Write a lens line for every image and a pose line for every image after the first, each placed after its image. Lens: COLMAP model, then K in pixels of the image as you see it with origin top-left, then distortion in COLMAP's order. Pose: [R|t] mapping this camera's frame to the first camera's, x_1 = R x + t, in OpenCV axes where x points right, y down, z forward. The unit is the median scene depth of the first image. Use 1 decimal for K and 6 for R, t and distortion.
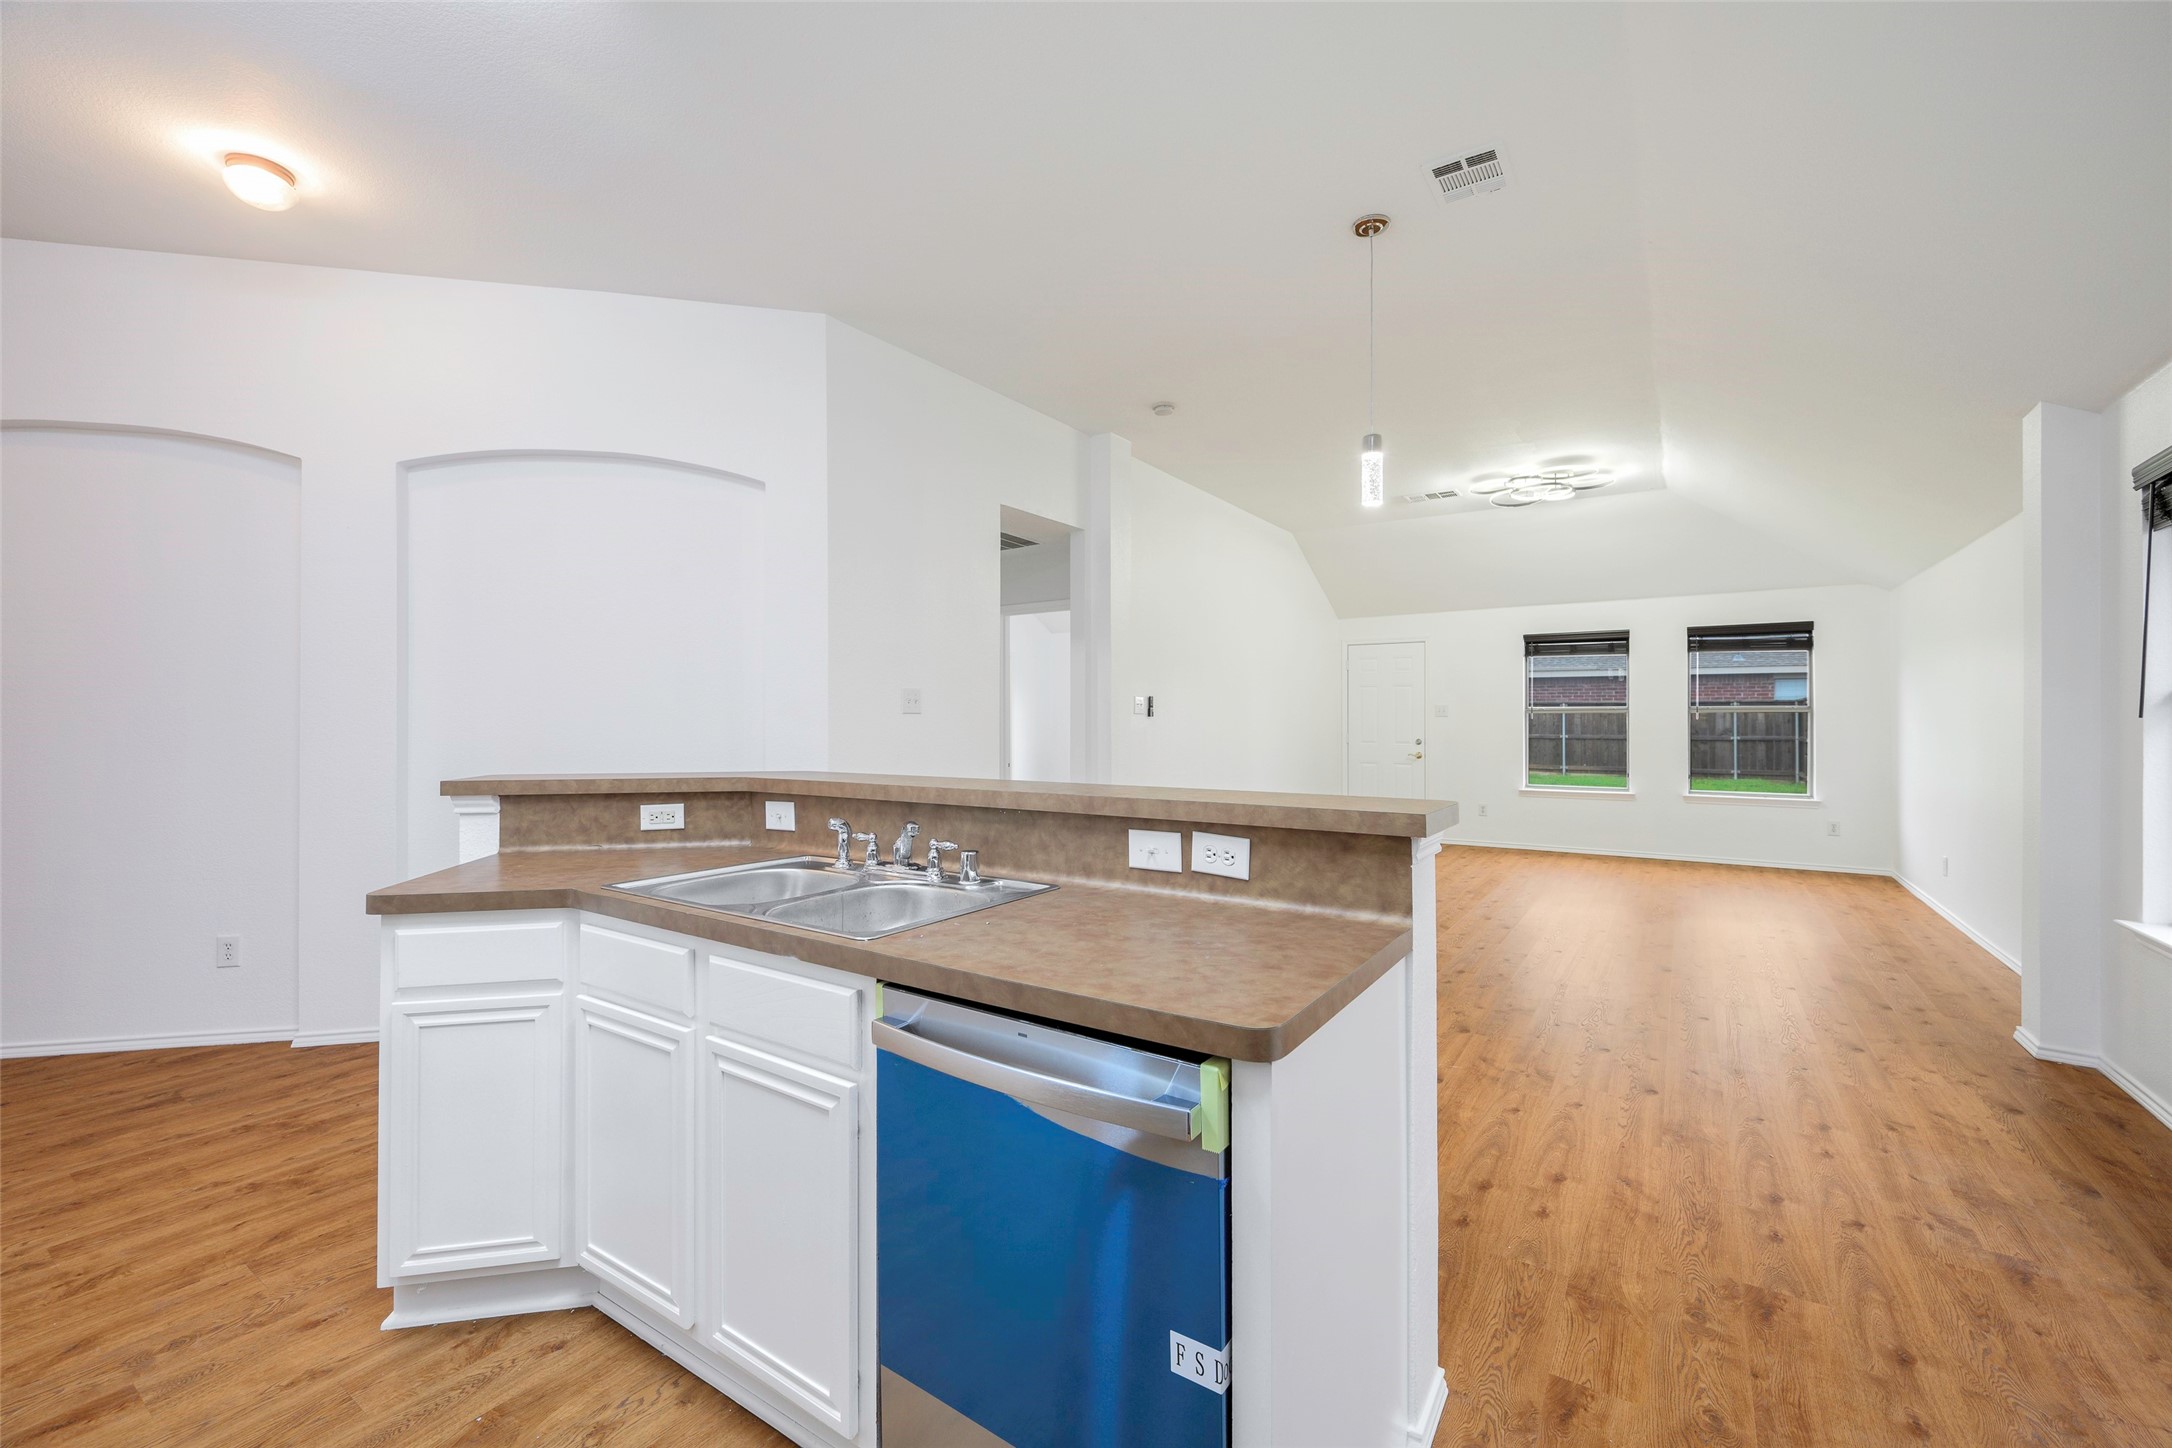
lens RADIAL K [[890.2, 0, 1100.8], [0, 890.2, 730.7], [0, 0, 1]] dist [0.000174, -0.001181]
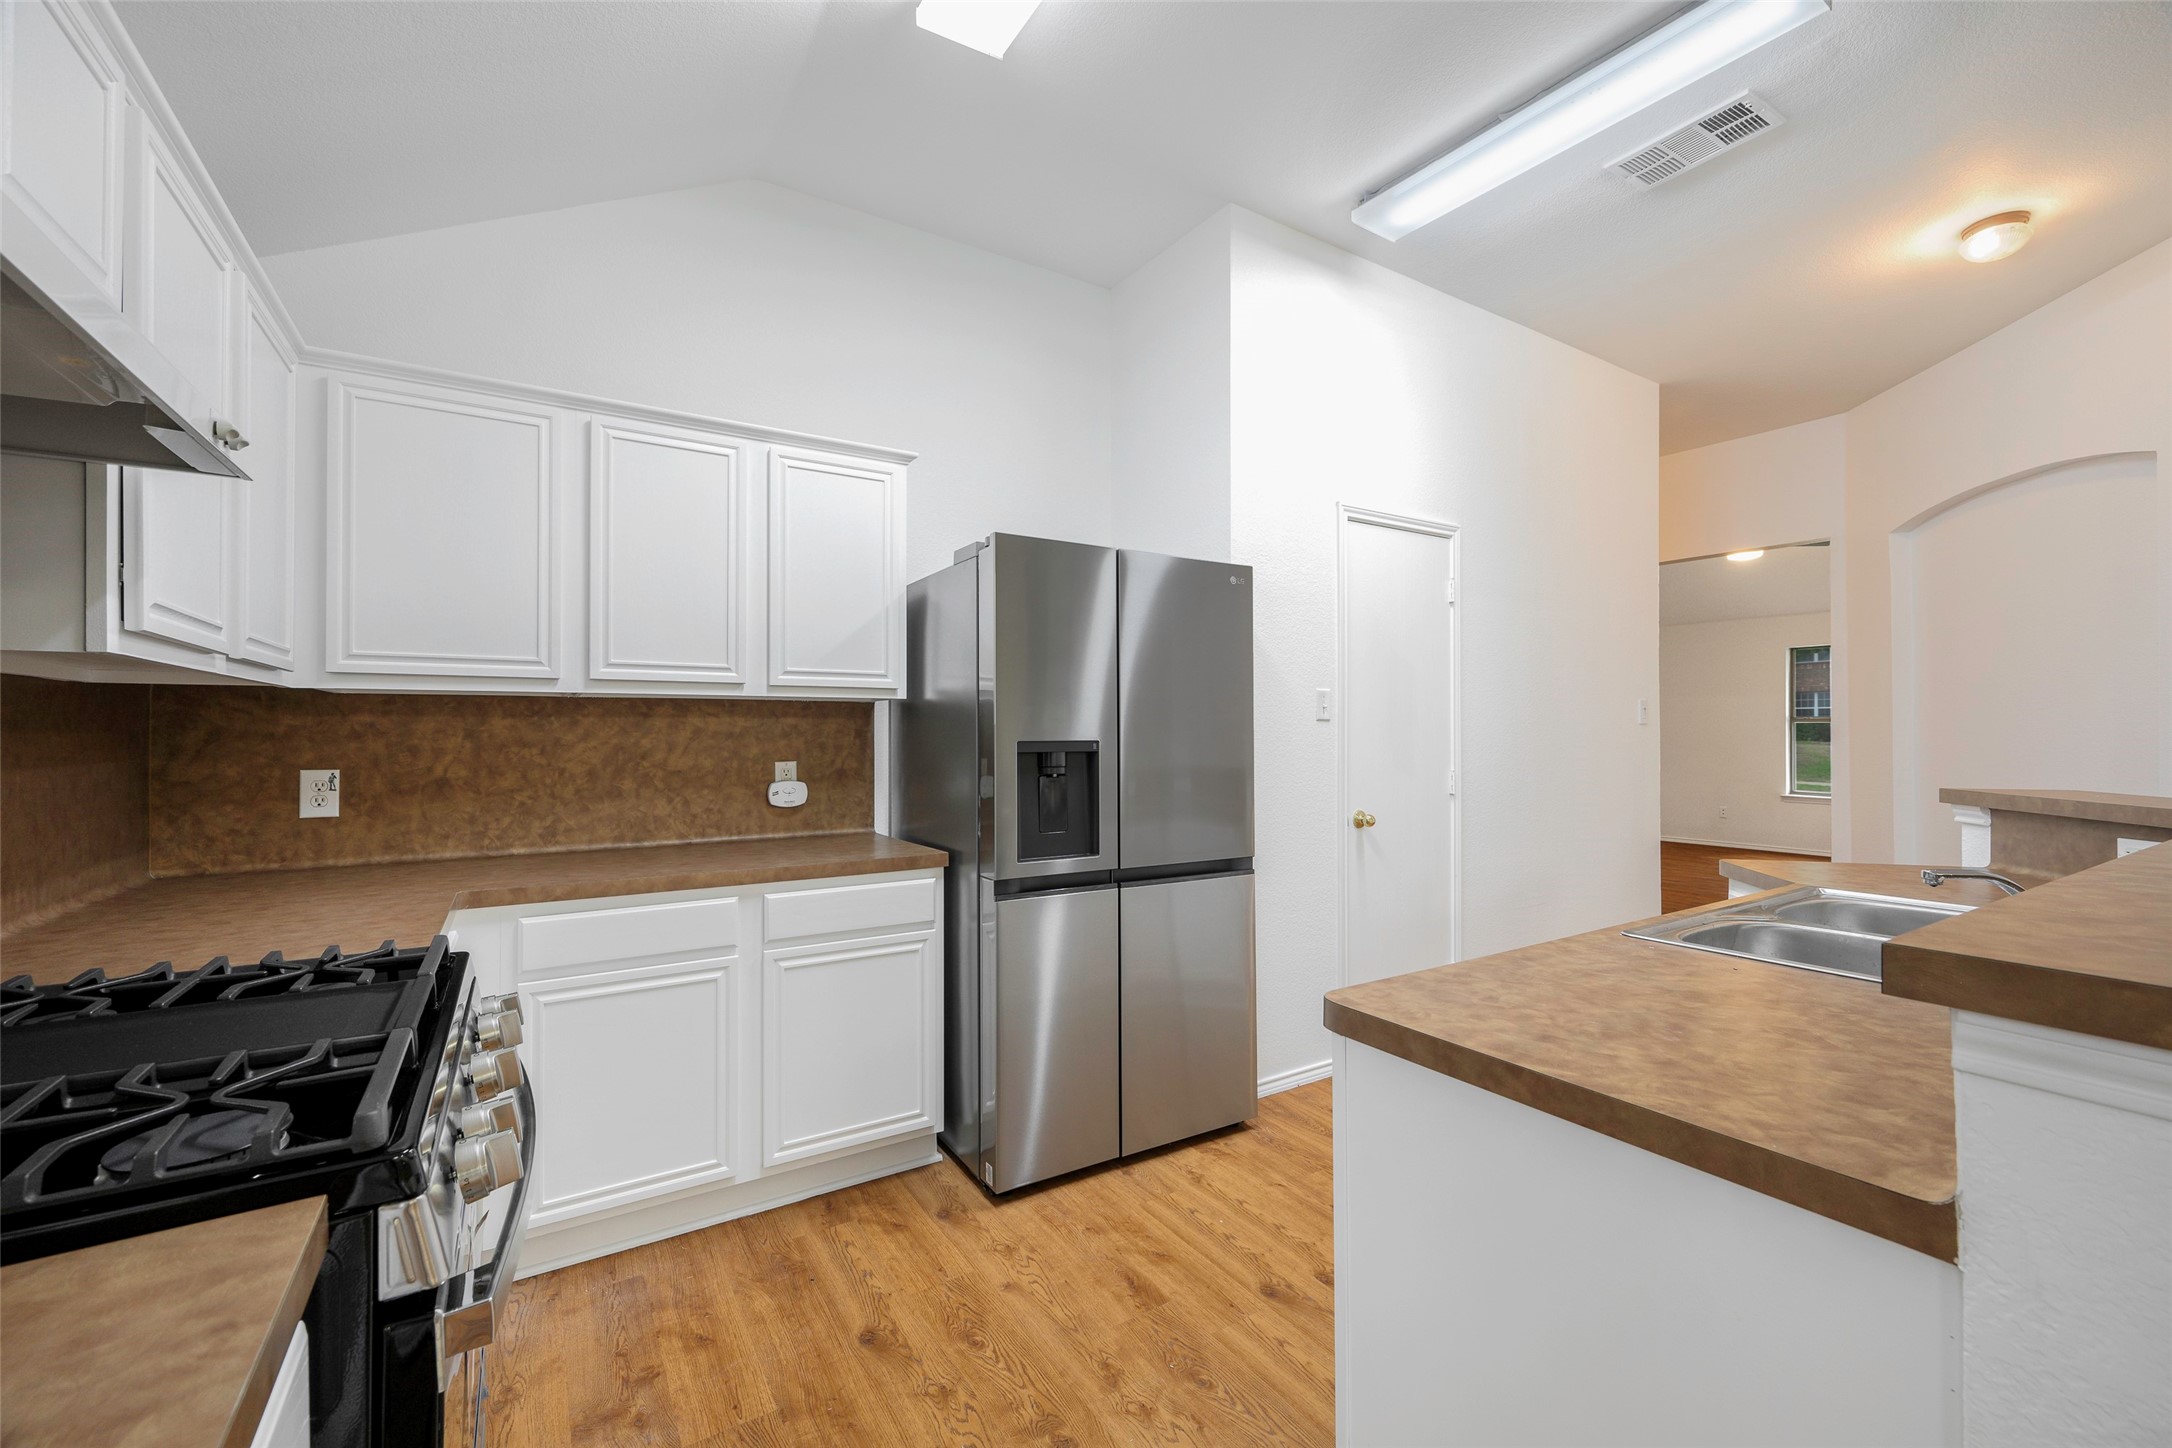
lens RADIAL K [[890.2, 0, 1101.1], [0, 890.2, 725.7], [0, 0, 1]] dist [0.000174, -0.001181]
pose [[-0.408547, 0.000155, -0.912737, 0.505065], [-0.011933, 0.999914, 0.005511, -0.008368], [0.912659, 0.013143, -0.408510, 0.441714]]
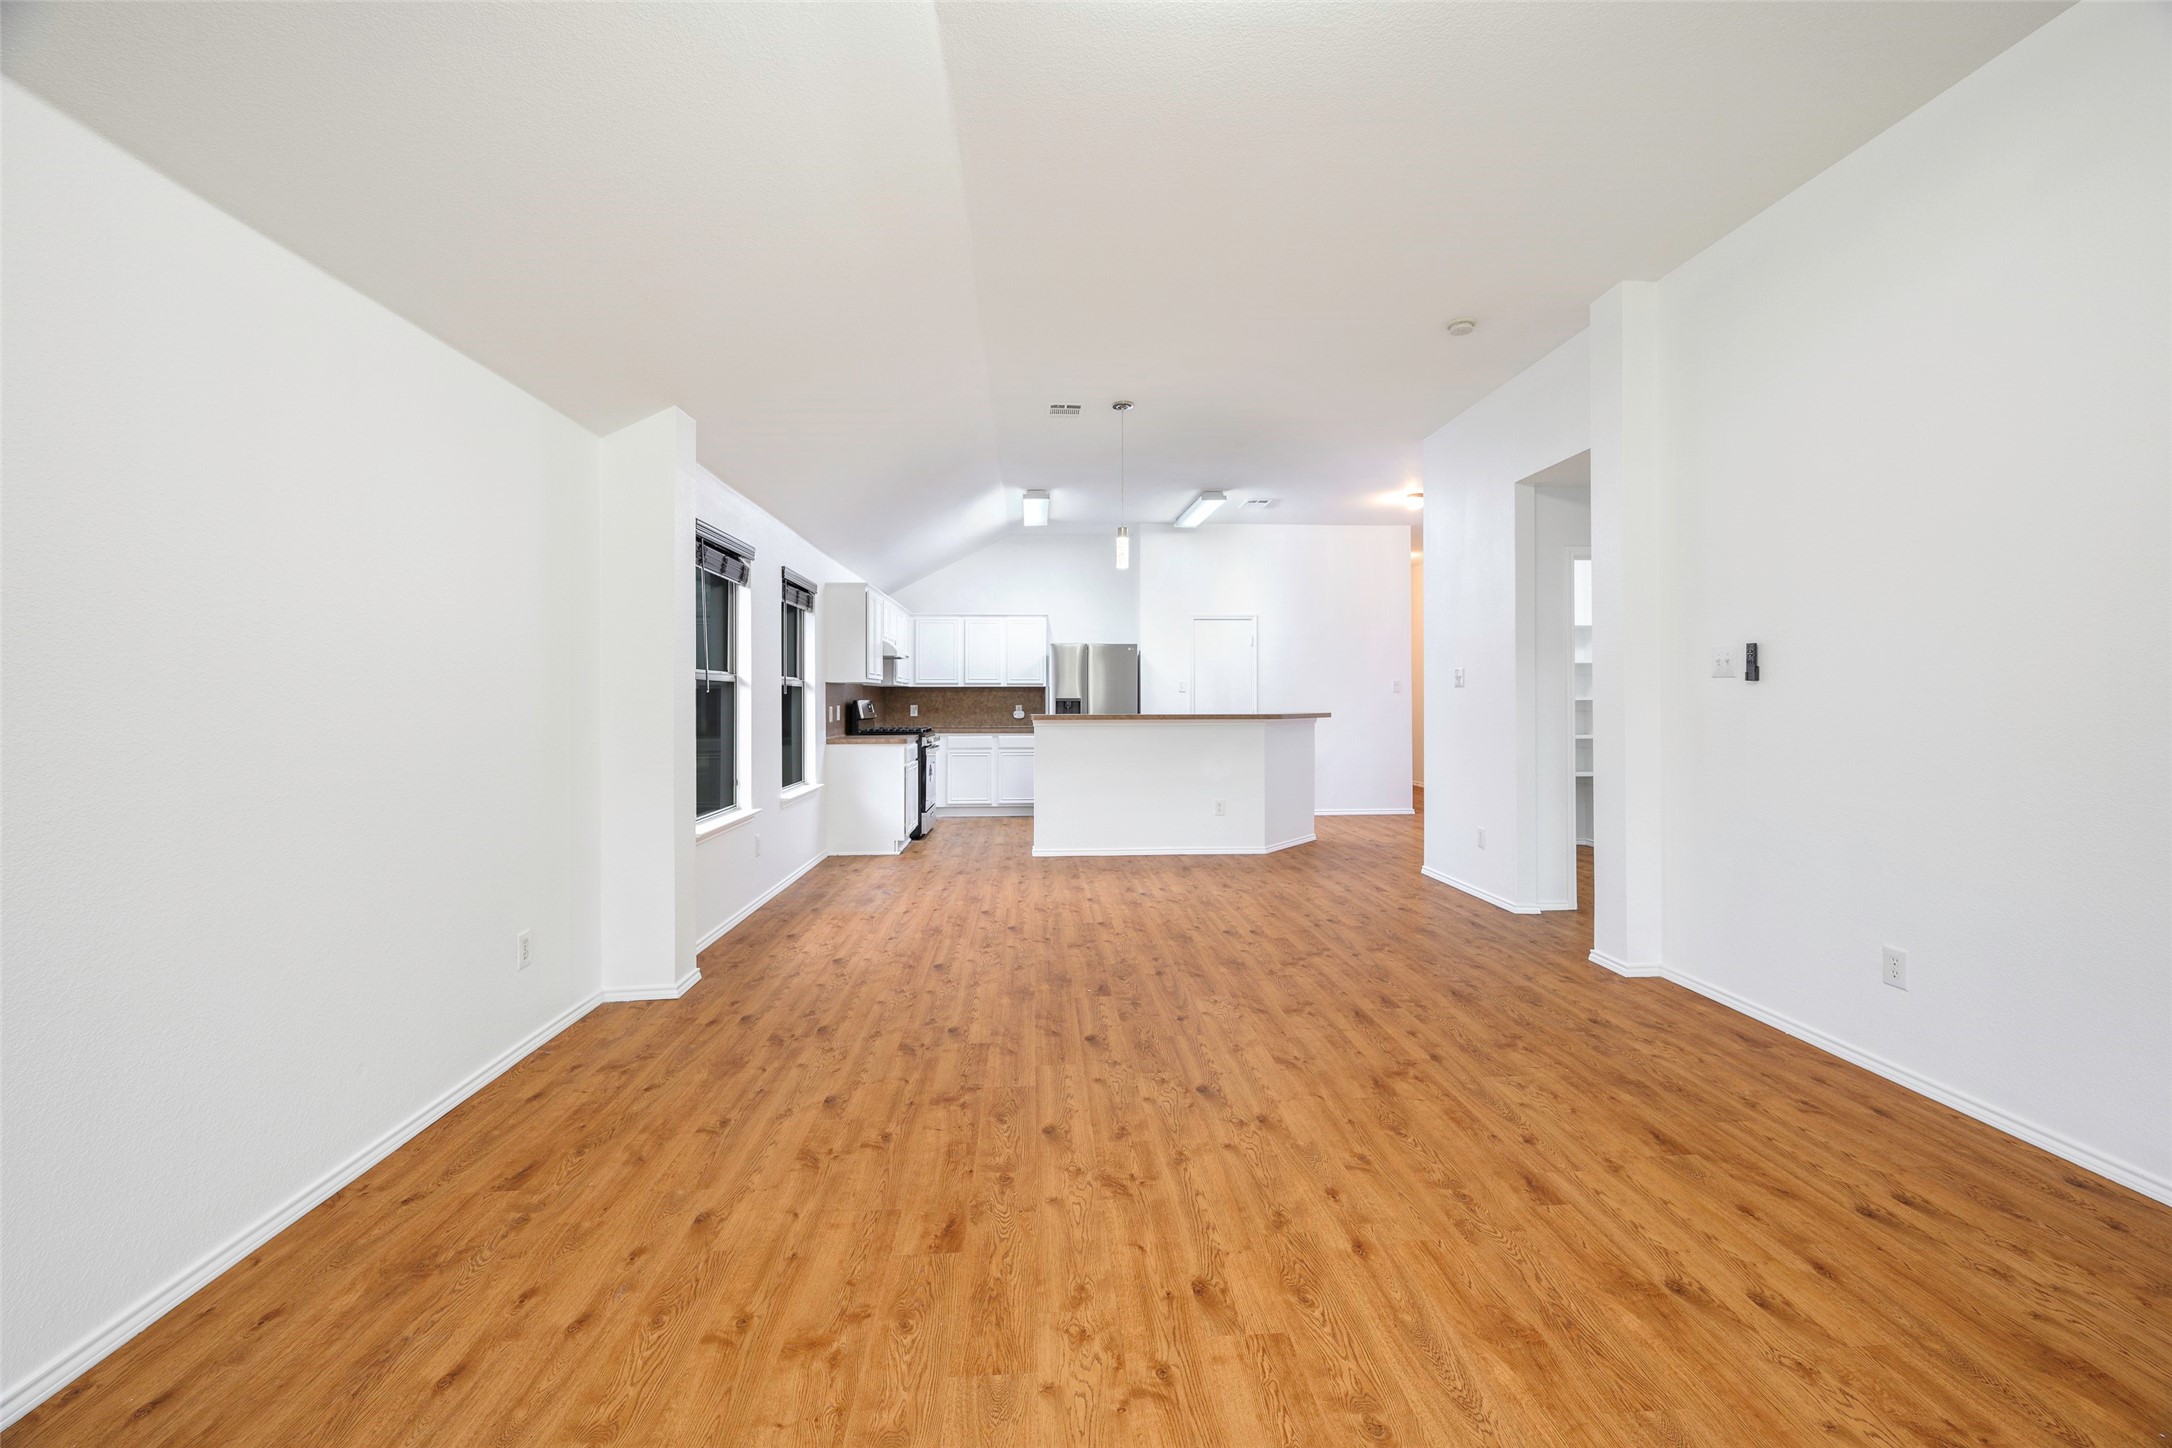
lens RADIAL K [[861.1, 0, 1086.8], [0, 861.1, 700.4], [0, 0, 1]] dist [-0.000736, -0.000085]
pose [[-0.802377, 0.007403, -0.596771, 3.431801], [-0.002637, 0.999869, 0.015950, -0.068164], [0.596811, 0.014372, -0.802253, 6.552055]]
